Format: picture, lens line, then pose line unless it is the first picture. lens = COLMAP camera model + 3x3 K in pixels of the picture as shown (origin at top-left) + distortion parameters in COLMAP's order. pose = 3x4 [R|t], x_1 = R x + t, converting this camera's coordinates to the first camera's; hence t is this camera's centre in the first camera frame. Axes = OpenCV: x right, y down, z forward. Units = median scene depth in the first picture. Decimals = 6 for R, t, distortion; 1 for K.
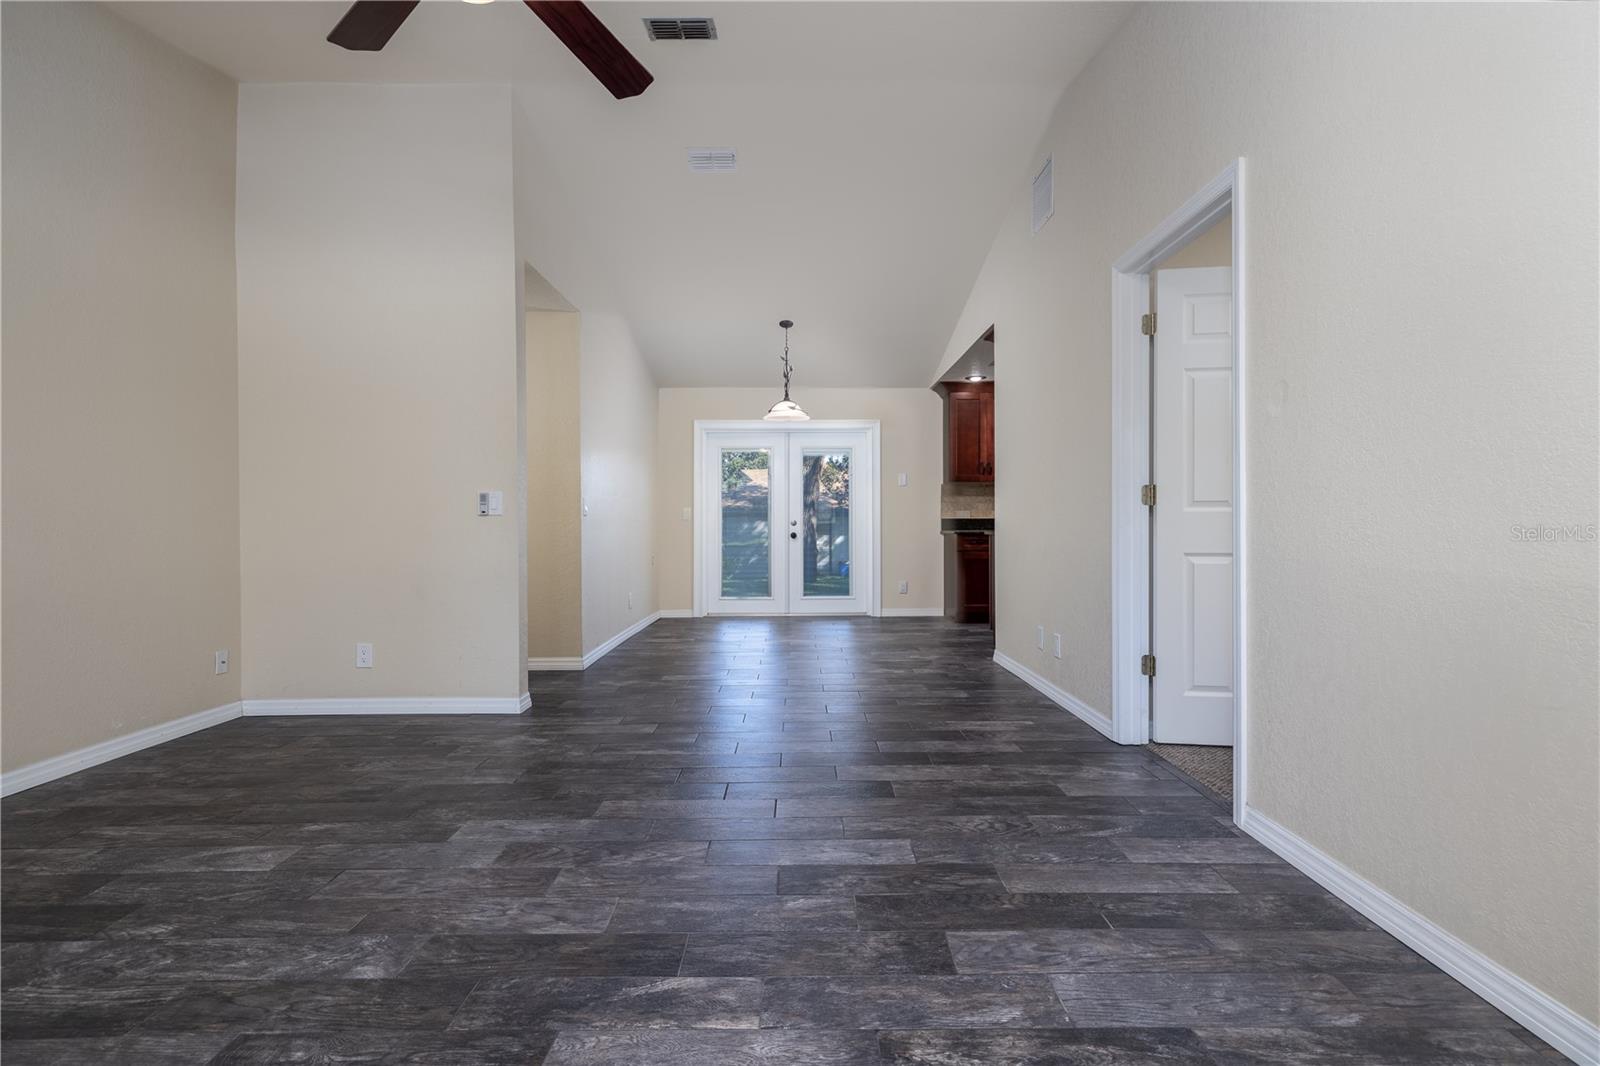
lens RADIAL K [[691.1, 0, 800.0], [0, 691.1, 533.0], [0, 0, 1]] dist [-0.000253, -0.000164]
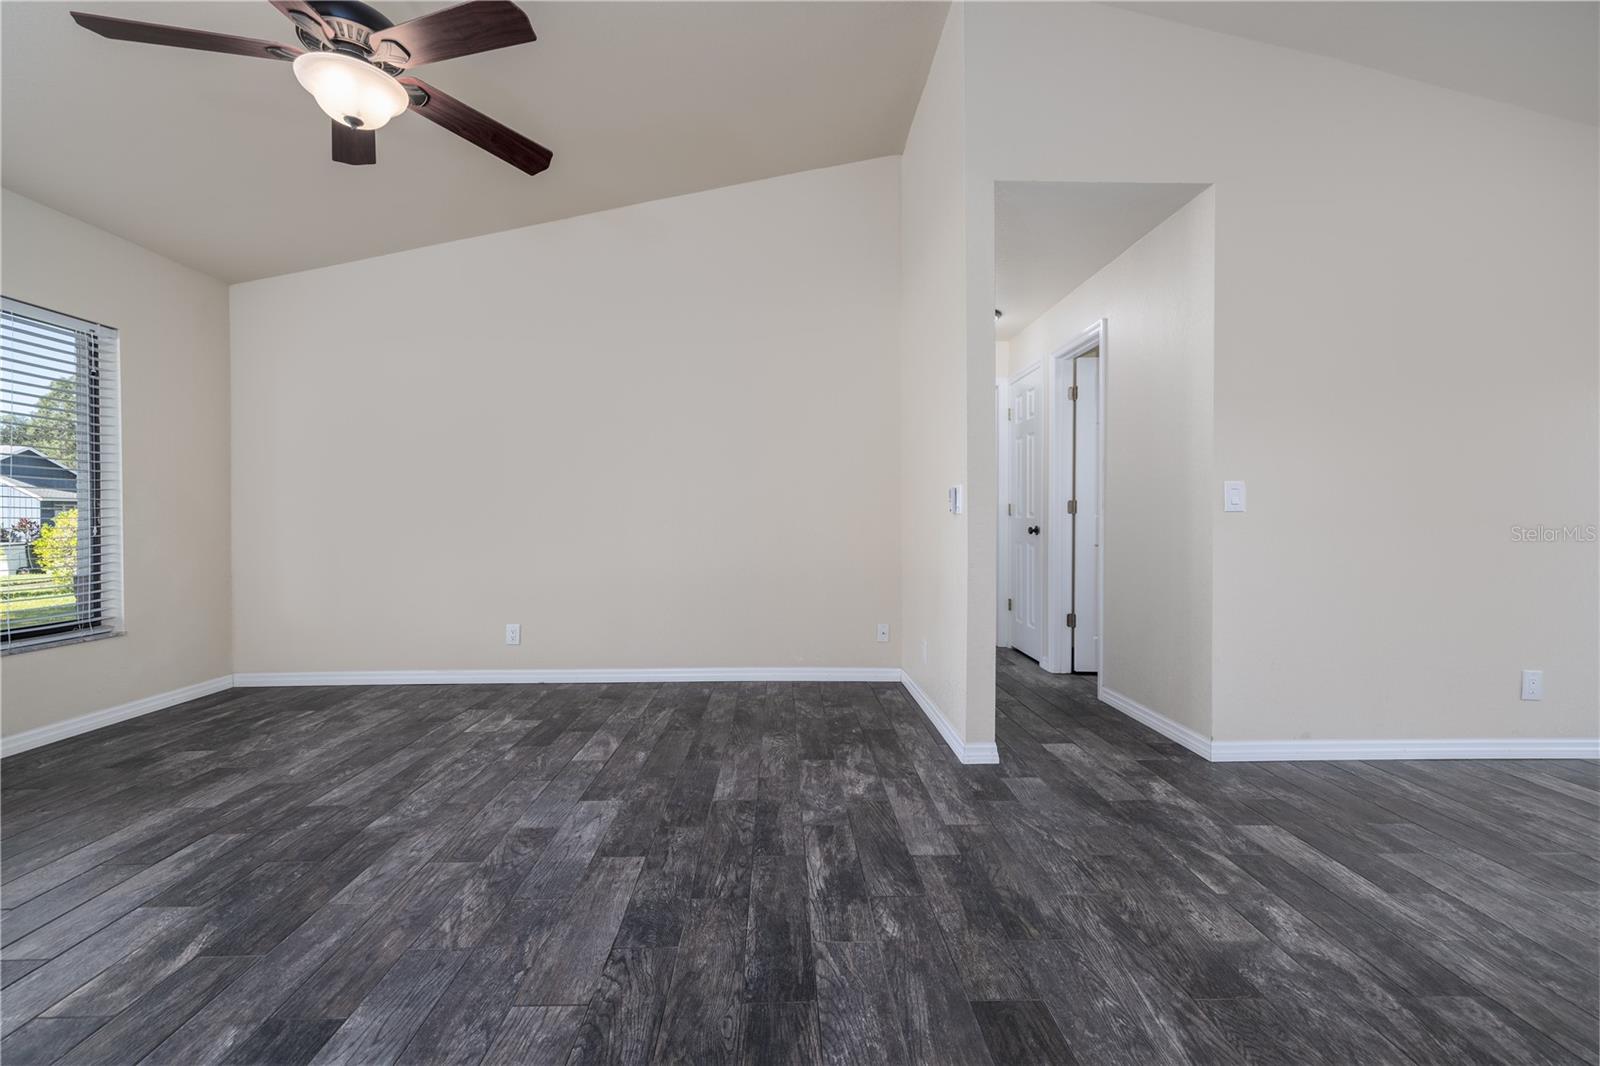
lens RADIAL K [[670.9, 0, 800.0], [0, 670.9, 533.0], [0, 0, 1]] dist [0.002532, -0.000554]
pose [[0.020552, 0.022758, -0.999530, 0.495242], [-0.015547, 0.999627, 0.022441, -0.026209], [0.999668, 0.015078, 0.020898, 1.092376]]
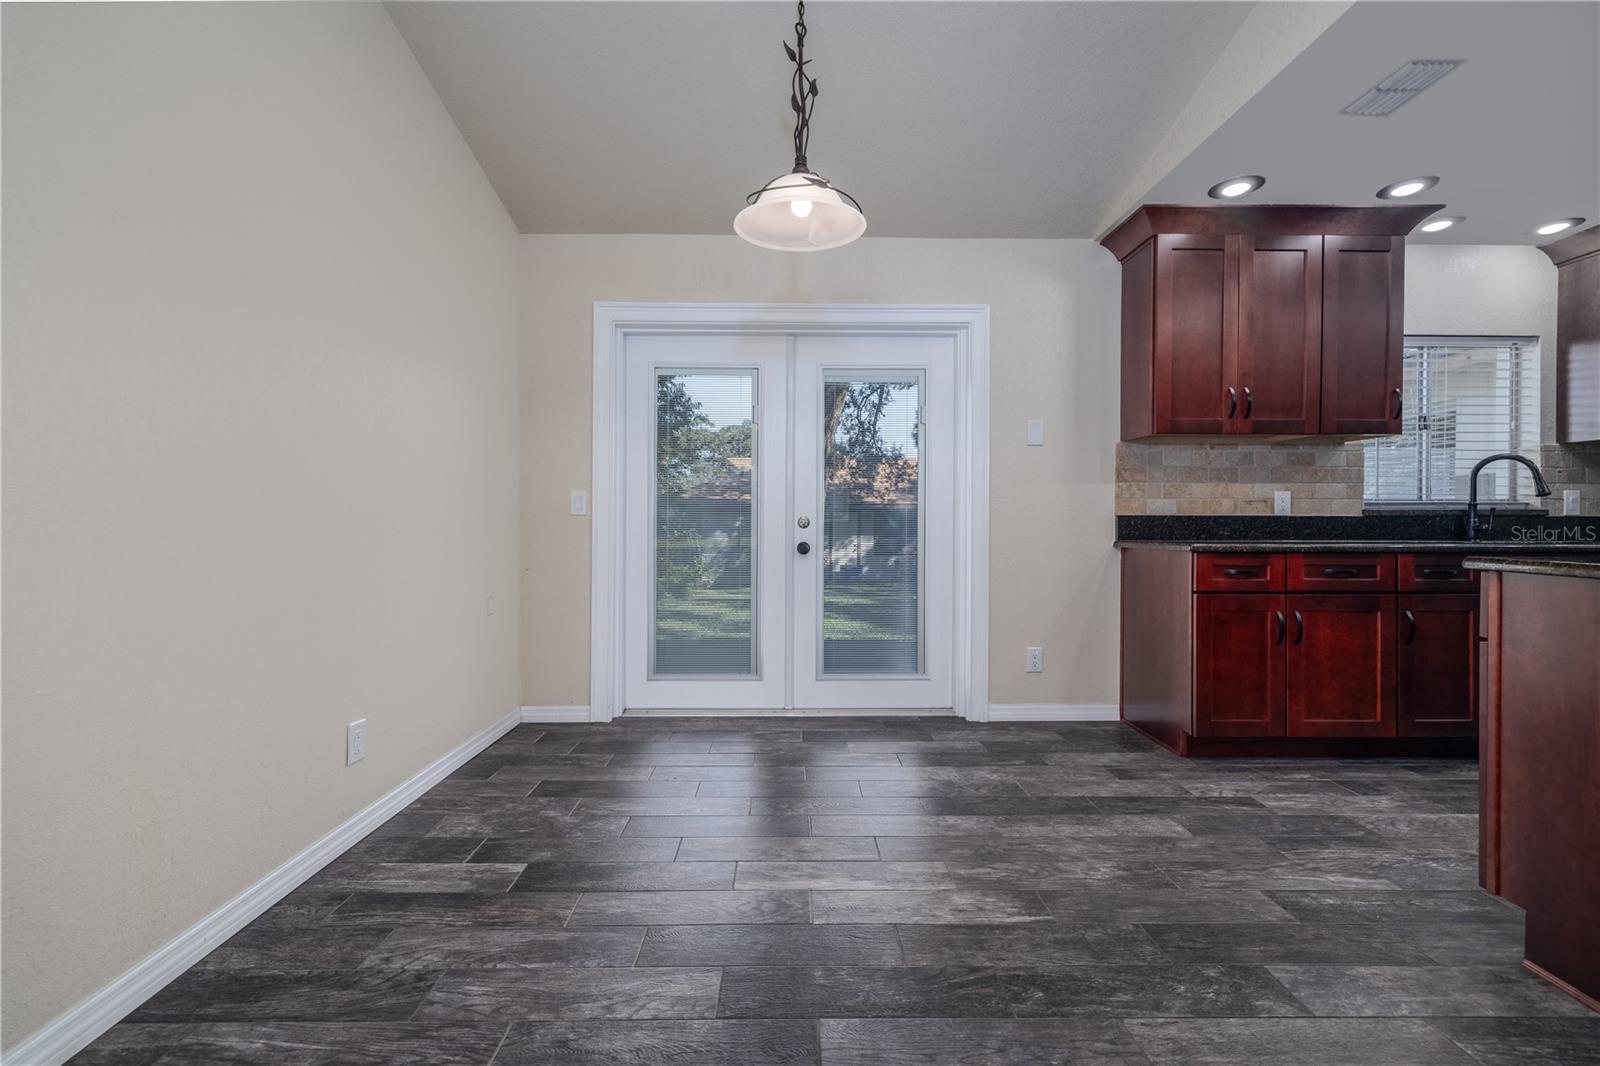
lens RADIAL K [[675.8, 0, 789.4], [0, 675.8, 524.9], [0, 0, 1]] dist [0.002048, -0.000002]
pose [[0.999980, 0.006020, -0.001933, -0.052569], [-0.006036, 0.999950, -0.008013, -0.026215], [0.001885, 0.008025, 0.999966, 1.503859]]
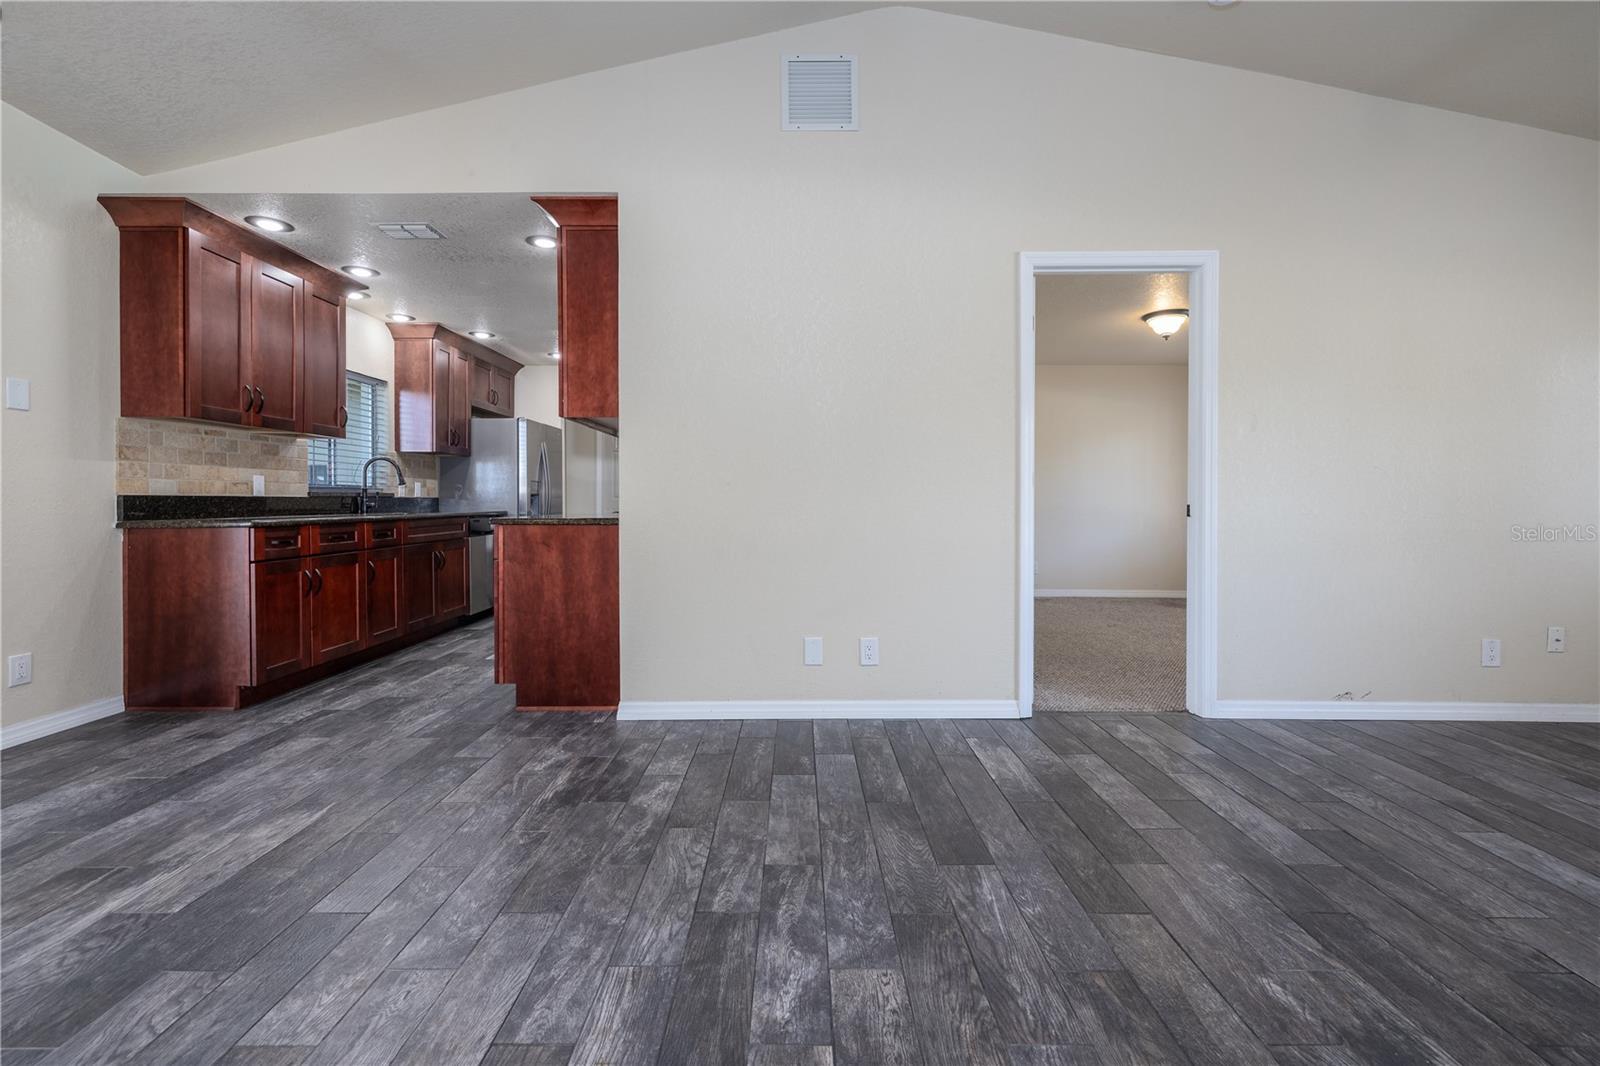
lens RADIAL K [[680.9, 0, 800.7], [0, 680.9, 509.6], [0, 0, 1]] dist [-0.000818, 0.000119]
pose [[0.008568, -0.008436, 0.999928, -0.656223], [0.014601, 0.999859, 0.008310, -0.024458], [-0.999857, 0.014529, 0.008690, 1.556421]]
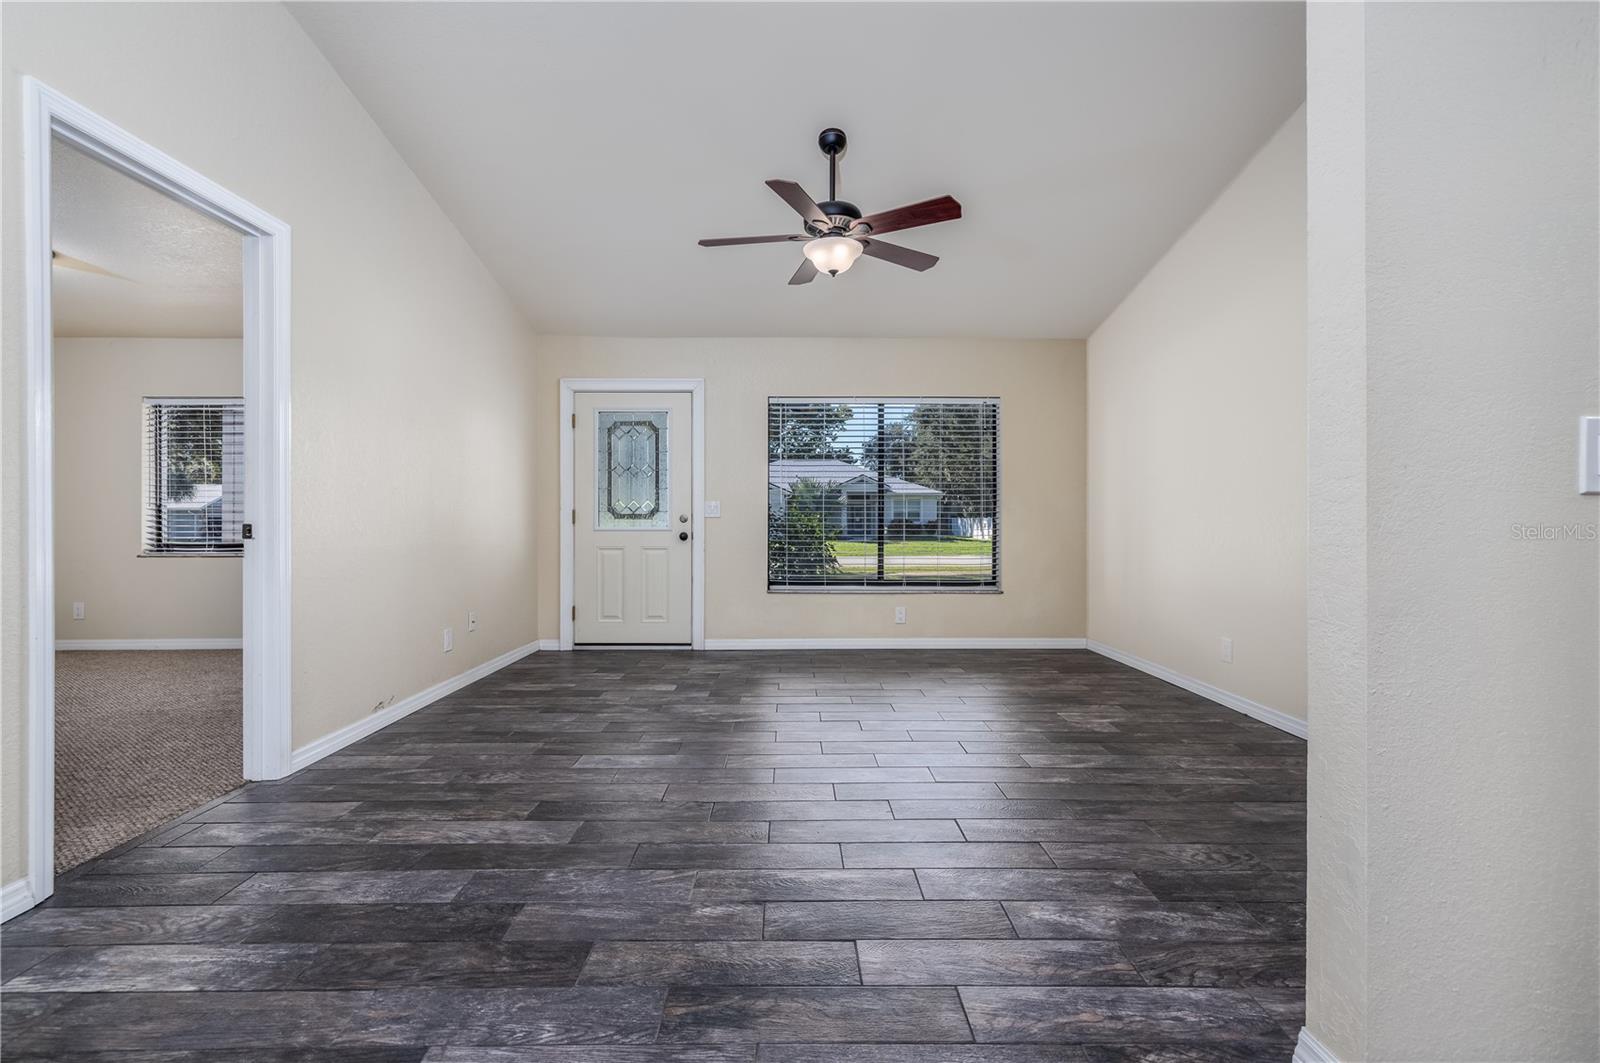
lens RADIAL K [[675.8, 0, 789.4], [0, 675.8, 523.4], [0, 0, 1]] dist [0.002048, -0.000002]
pose [[-0.999997, 0.002543, -0.000277, -0.205741], [0.002537, 0.999779, 0.020859, -0.031374], [0.000330, 0.020858, -0.999782, 1.845973]]
